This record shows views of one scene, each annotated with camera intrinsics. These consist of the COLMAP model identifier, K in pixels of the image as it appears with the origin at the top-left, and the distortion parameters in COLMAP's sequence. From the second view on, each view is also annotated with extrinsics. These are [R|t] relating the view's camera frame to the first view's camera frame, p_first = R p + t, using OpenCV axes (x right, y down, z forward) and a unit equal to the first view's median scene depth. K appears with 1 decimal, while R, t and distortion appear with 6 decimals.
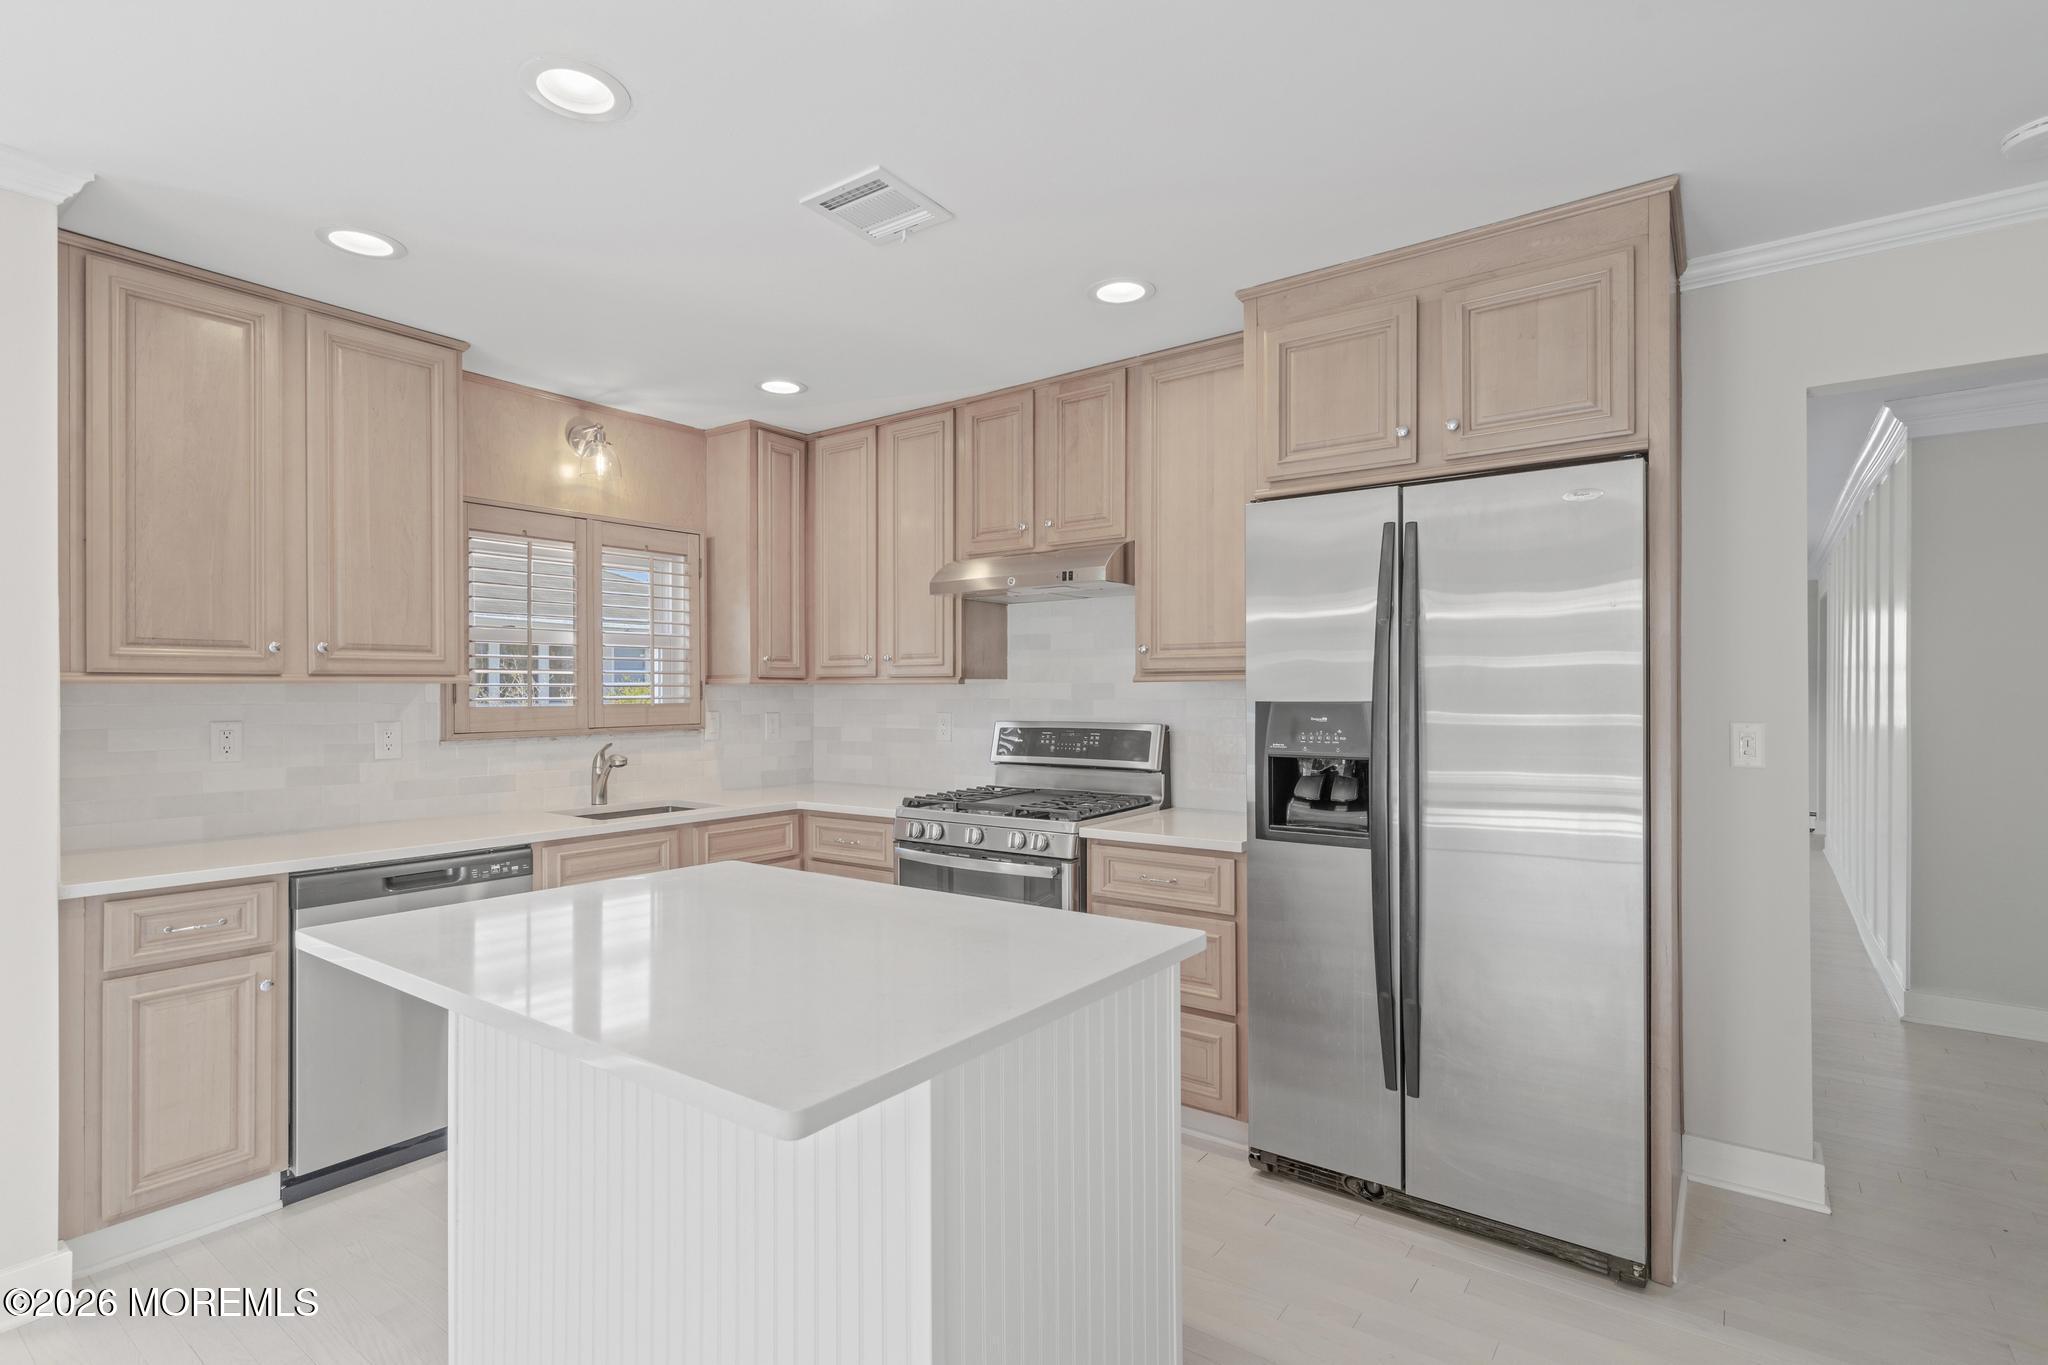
lens RADIAL K [[981.1, 0, 1018.7], [0, 981.1, 697.4], [0, 0, 1]] dist [0.001904, 0.001223]
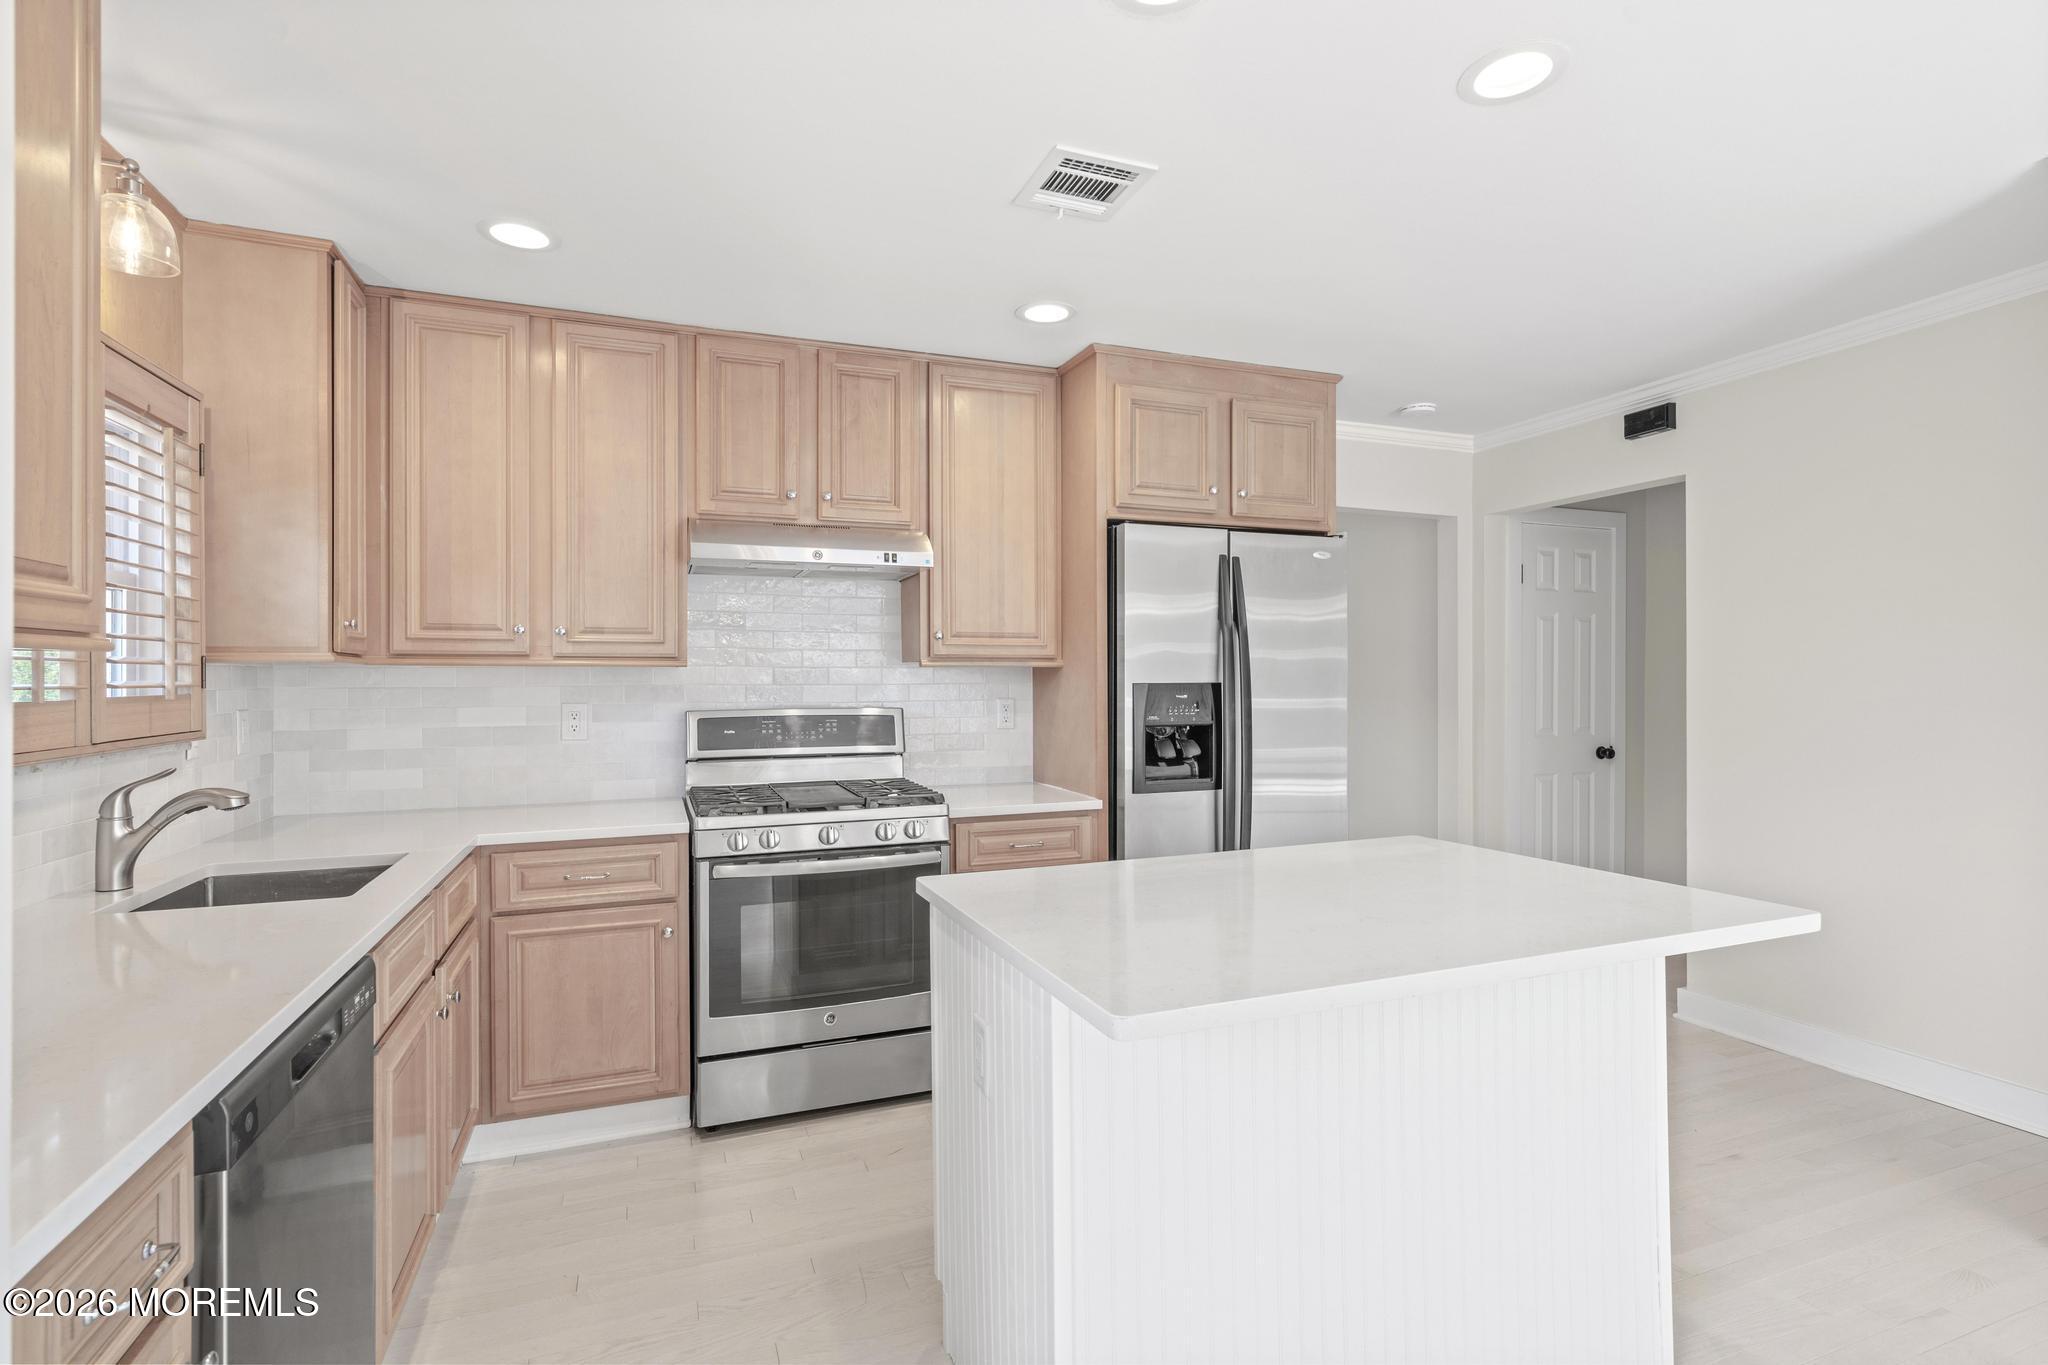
lens RADIAL K [[981.1, 0, 1029.7], [0, 981.1, 677.8], [0, 0, 1]] dist [0.001904, 0.001223]
pose [[0.533869, 0.002736, 0.845563, -0.715813], [0.006823, 0.999948, -0.007543, 0.004871], [-0.845540, 0.009796, 0.533822, 0.365264]]
